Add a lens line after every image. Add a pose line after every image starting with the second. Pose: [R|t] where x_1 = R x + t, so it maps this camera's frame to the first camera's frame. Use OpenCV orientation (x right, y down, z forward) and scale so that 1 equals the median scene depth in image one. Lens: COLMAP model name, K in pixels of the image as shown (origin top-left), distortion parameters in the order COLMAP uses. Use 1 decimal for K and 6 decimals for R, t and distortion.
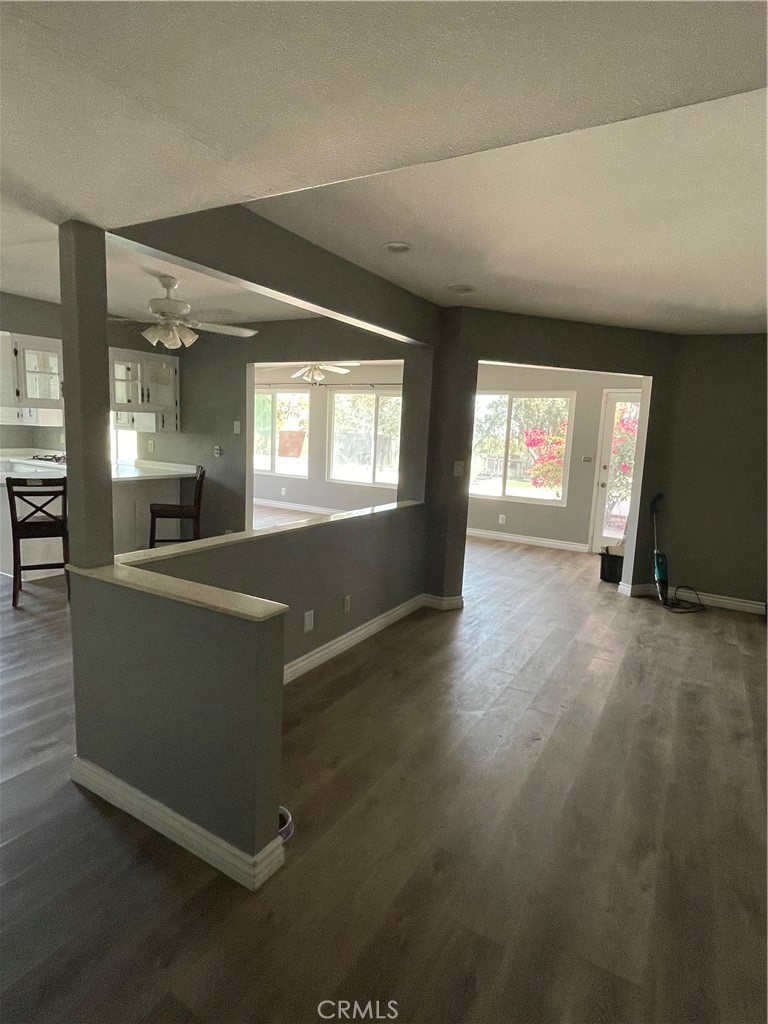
lens RADIAL K [[546.8, 0, 400.3], [0, 546.8, 511.8], [0, 0, 1]] dist [-0.029259, -0.000143]
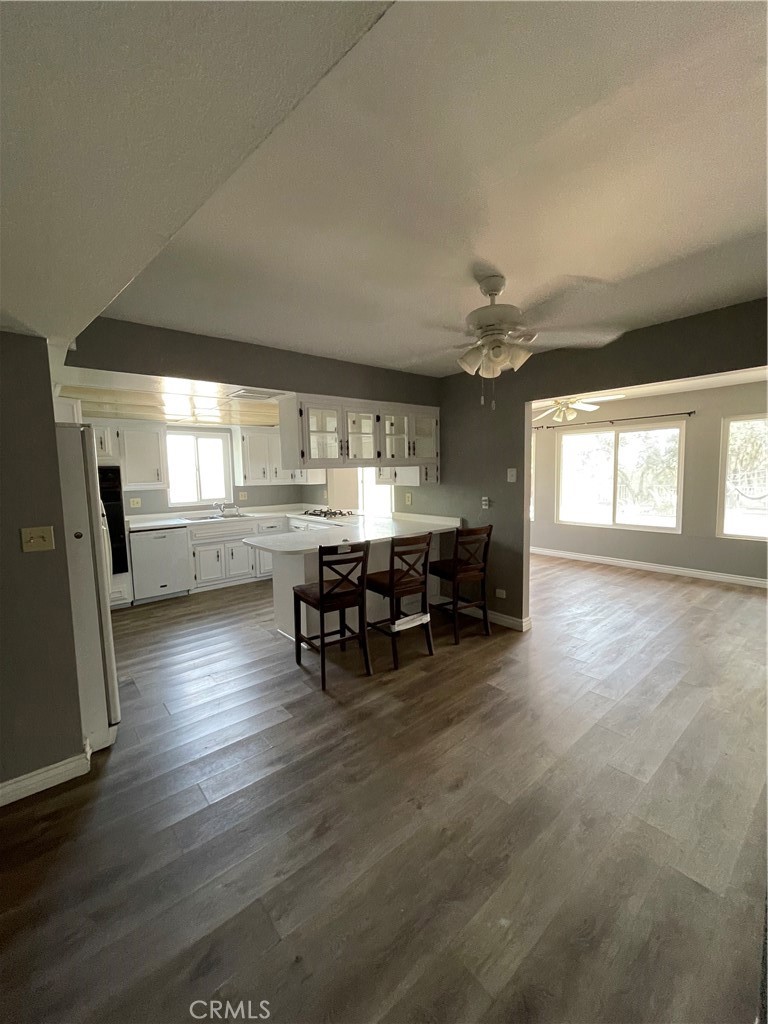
lens RADIAL K [[415.7, 0, 384.0], [0, 415.7, 512.0], [0, 0, 1]] dist [0.000960, 0.000204]
pose [[0.932906, -0.032673, -0.358633, -0.245108], [0.012486, 0.998212, -0.058461, -0.056630], [0.359902, 0.050061, 0.931646, 0.285346]]
